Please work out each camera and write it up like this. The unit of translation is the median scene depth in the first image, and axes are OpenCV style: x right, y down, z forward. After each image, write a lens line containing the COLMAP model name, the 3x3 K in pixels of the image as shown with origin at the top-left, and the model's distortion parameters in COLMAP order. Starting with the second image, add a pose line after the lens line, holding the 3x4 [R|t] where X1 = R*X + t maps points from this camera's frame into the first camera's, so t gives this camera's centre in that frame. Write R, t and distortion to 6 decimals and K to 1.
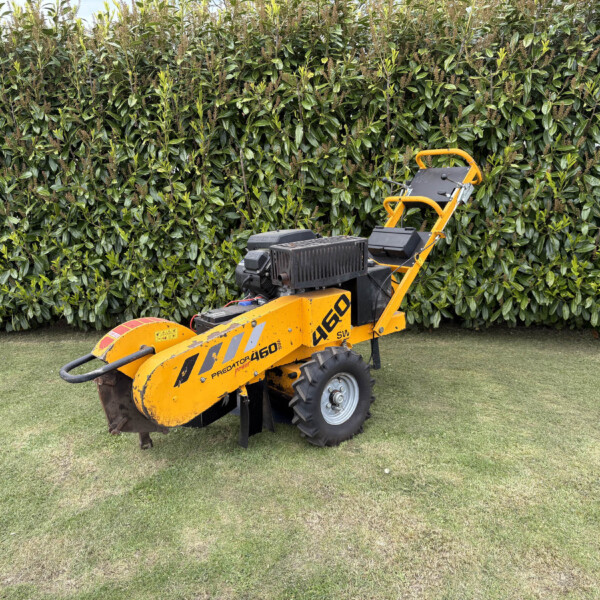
lens RADIAL K [[605.2, 0, 299.6], [0, 605.2, 297.8], [0, 0, 1]] dist [-0.005584, 0.000000]
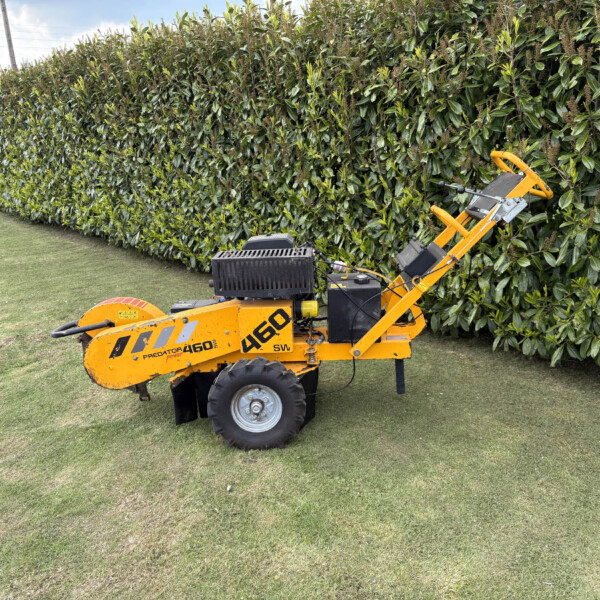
lens RADIAL K [[605.2, 0, 298.7], [0, 605.2, 303.1], [0, 0, 1]] dist [-0.005584, 0.000000]
pose [[0.753025, 0.184227, -0.631675, 0.724518], [-0.126708, 0.982637, 0.135534, -0.154119], [0.645677, -0.022023, 0.763293, 0.266496]]
